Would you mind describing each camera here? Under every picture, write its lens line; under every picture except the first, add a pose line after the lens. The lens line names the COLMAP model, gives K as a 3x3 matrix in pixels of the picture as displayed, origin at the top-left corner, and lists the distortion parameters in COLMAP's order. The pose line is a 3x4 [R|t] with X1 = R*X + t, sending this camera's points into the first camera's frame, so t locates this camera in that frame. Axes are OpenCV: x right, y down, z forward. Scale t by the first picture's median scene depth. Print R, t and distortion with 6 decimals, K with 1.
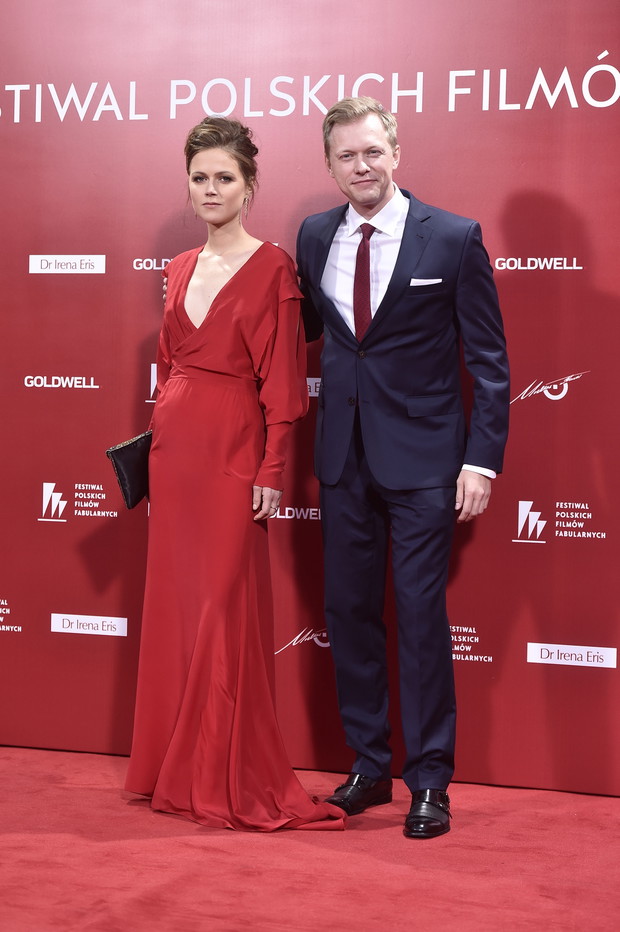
lens RADIAL K [[2356.8, 0, 318.9], [0, 2356.8, 458.4], [0, 0, 1]] dist [0.129273, 0.000000]
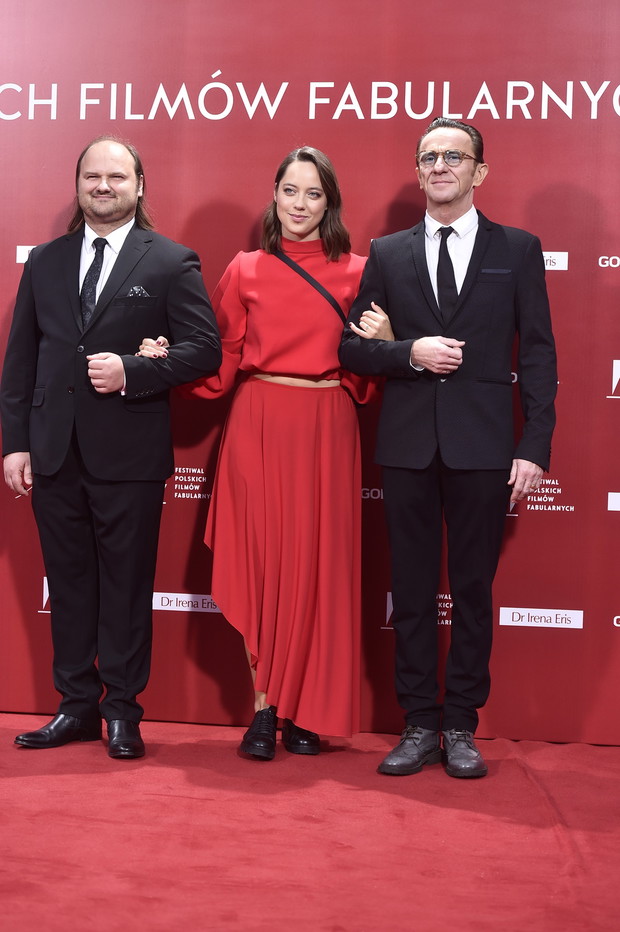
lens RADIAL K [[2071.6, 0, 304.2], [0, 2071.6, 473.6], [0, 0, 1]] dist [-0.058436, 0.000000]
pose [[0.981158, -0.006745, 0.193091, -0.224186], [0.002331, 0.999731, 0.023073, -0.007455], [-0.193194, -0.022188, 0.980910, 0.093205]]
